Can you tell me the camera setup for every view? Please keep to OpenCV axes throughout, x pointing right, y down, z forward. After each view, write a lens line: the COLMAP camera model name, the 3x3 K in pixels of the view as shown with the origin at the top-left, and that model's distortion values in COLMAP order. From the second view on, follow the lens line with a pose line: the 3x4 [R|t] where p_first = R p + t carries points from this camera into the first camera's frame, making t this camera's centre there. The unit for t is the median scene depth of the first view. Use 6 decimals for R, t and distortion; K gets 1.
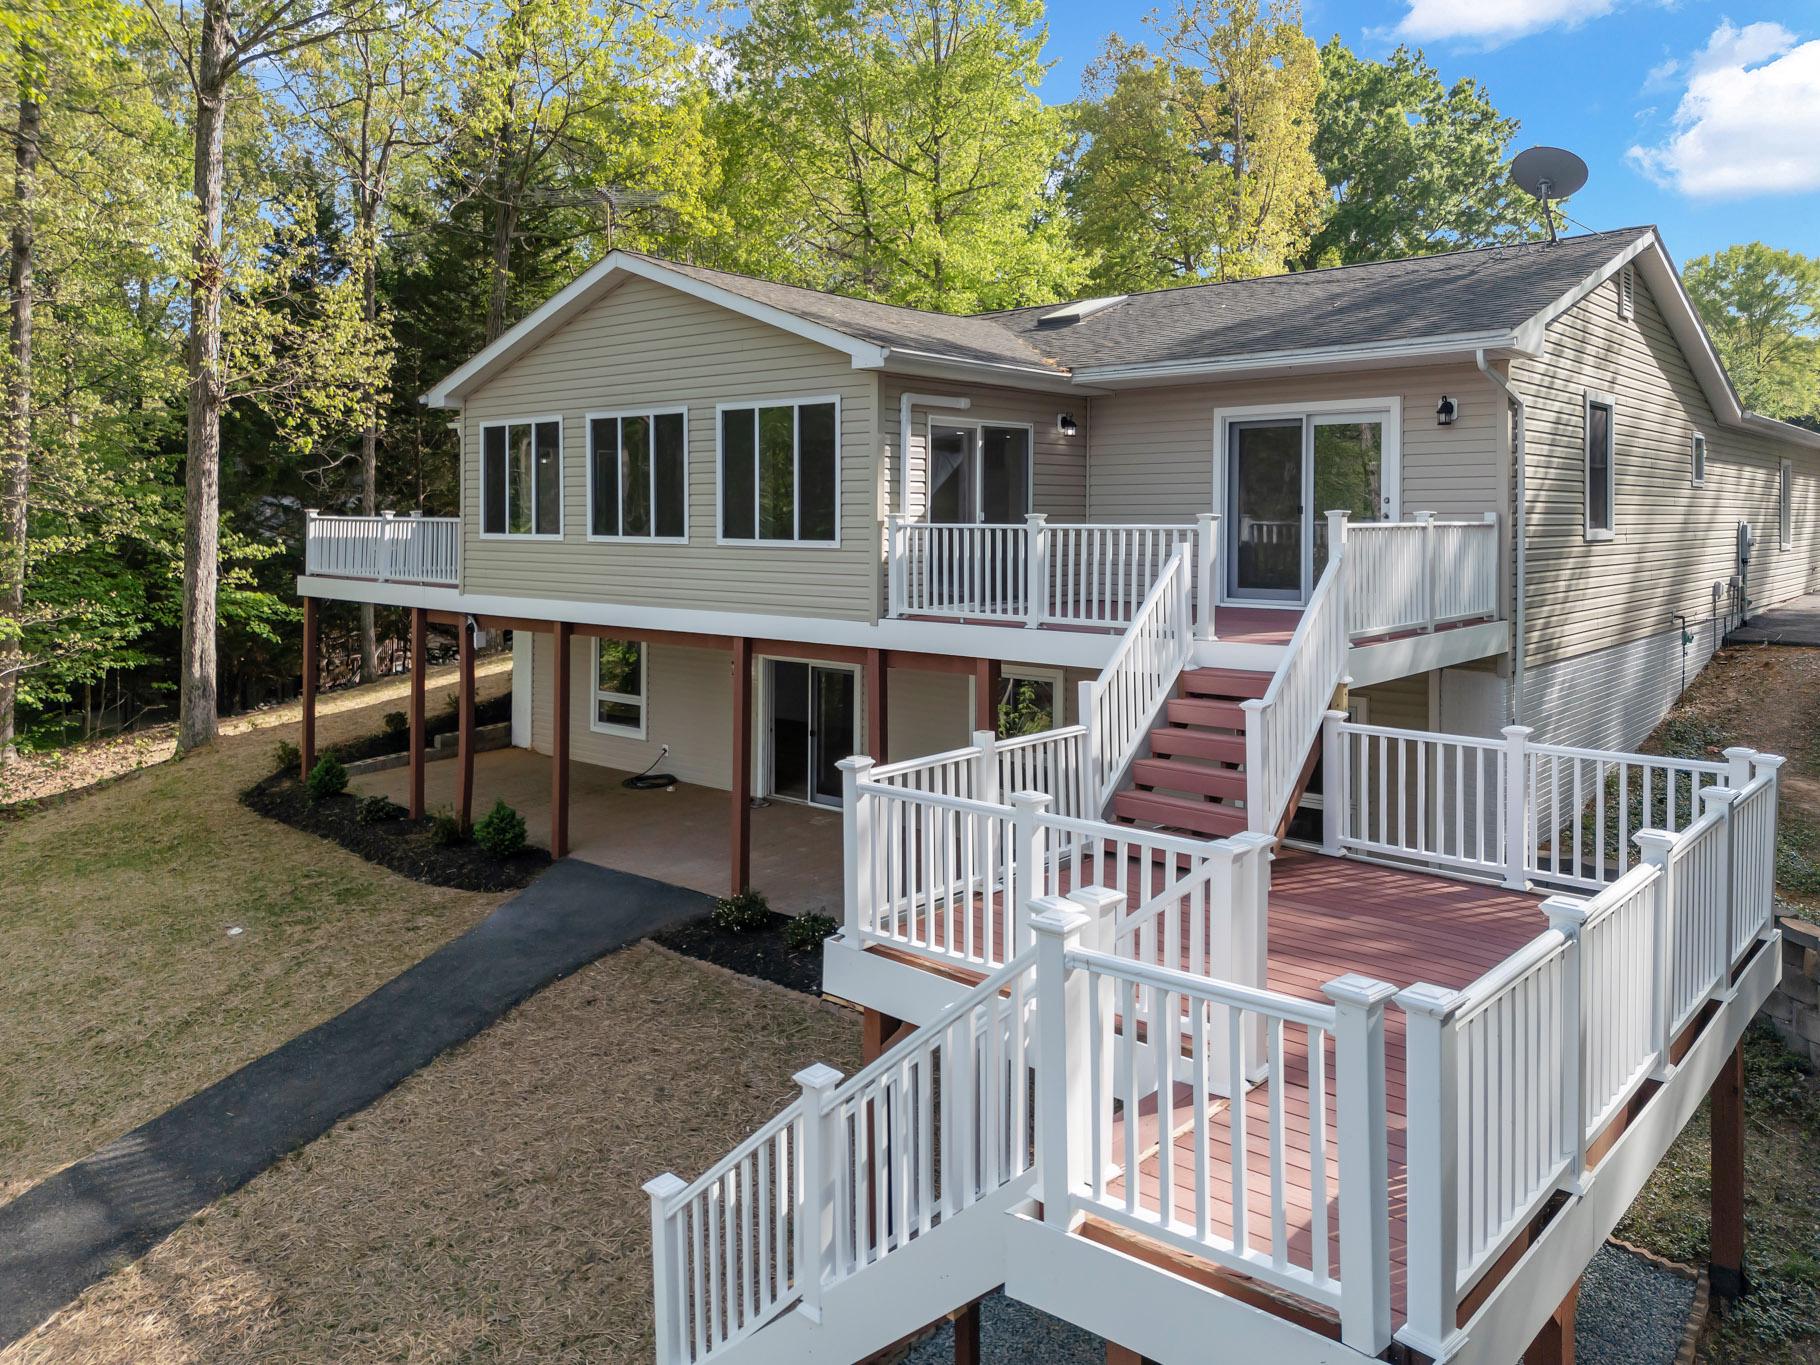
lens RADIAL K [[1289.1, 0, 910.0], [0, 1289.1, 682.5], [0, 0, 1]] dist [0.073375, -0.049432]
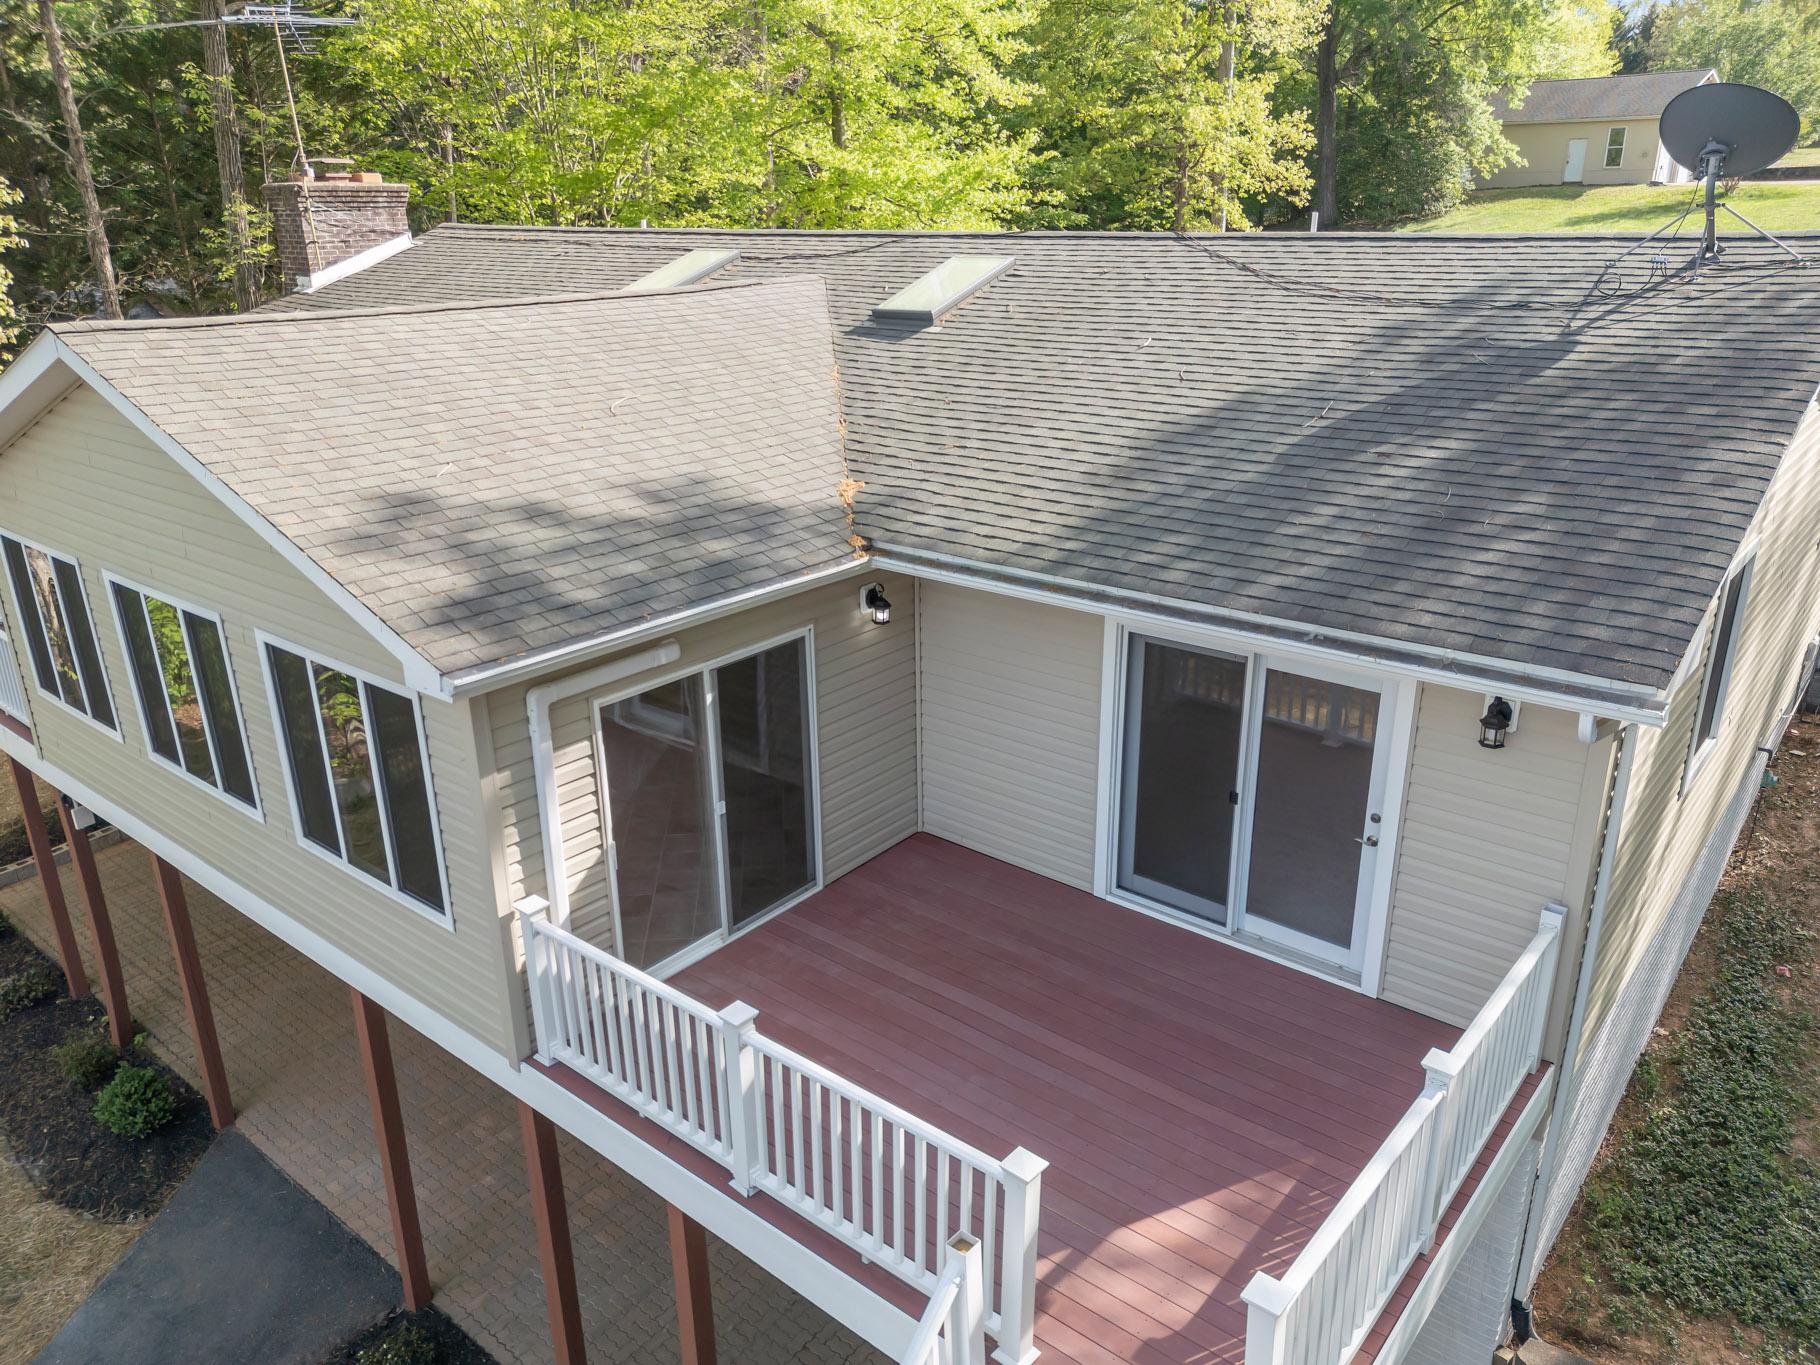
lens RADIAL K [[1289.1, 0, 910.0], [0, 1289.1, 682.5], [0, 0, 1]] dist [0.073375, -0.049432]
pose [[0.999897, -0.002604, 0.014111, 0.135369], [-0.001555, 0.957947, 0.286941, -0.356463], [-0.014265, -0.286933, 0.957844, 0.420077]]
